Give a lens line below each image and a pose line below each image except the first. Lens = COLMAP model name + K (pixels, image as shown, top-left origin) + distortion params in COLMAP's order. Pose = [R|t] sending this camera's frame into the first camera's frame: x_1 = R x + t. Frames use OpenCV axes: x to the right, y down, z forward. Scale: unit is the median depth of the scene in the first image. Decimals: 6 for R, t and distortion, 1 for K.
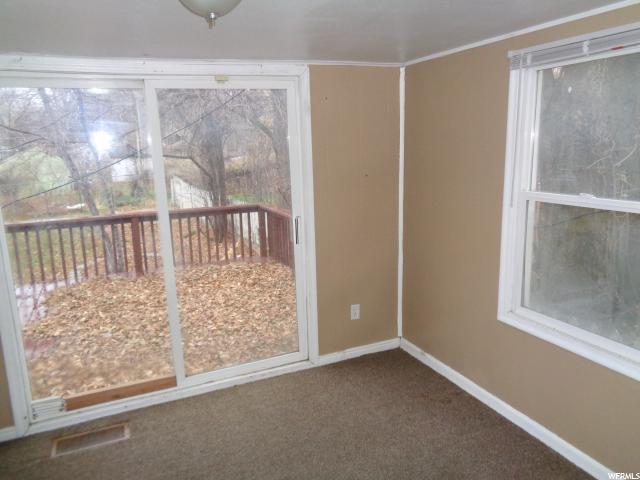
lens RADIAL K [[483.6, 0, 322.1], [0, 483.6, 236.2], [0, 0, 1]] dist [0.008310, 0.008998]
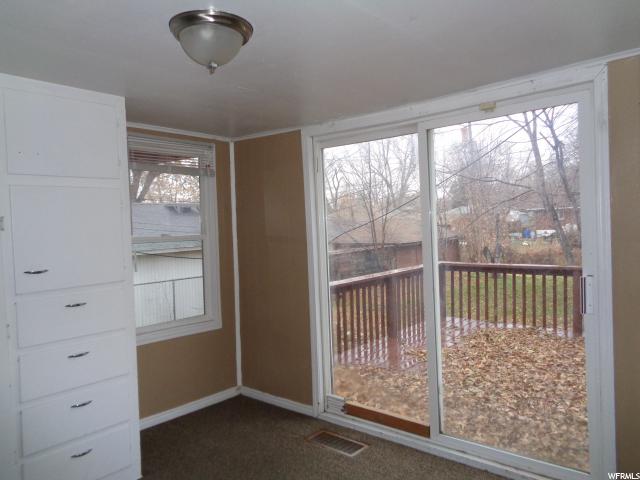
lens RADIAL K [[483.6, 0, 322.1], [0, 483.6, 236.2], [0, 0, 1]] dist [0.008310, 0.008998]
pose [[0.435876, 0.046100, -0.898825, 0.352362], [-0.149569, 0.988510, -0.021833, -0.020306], [0.887492, 0.143953, 0.437763, 0.284481]]
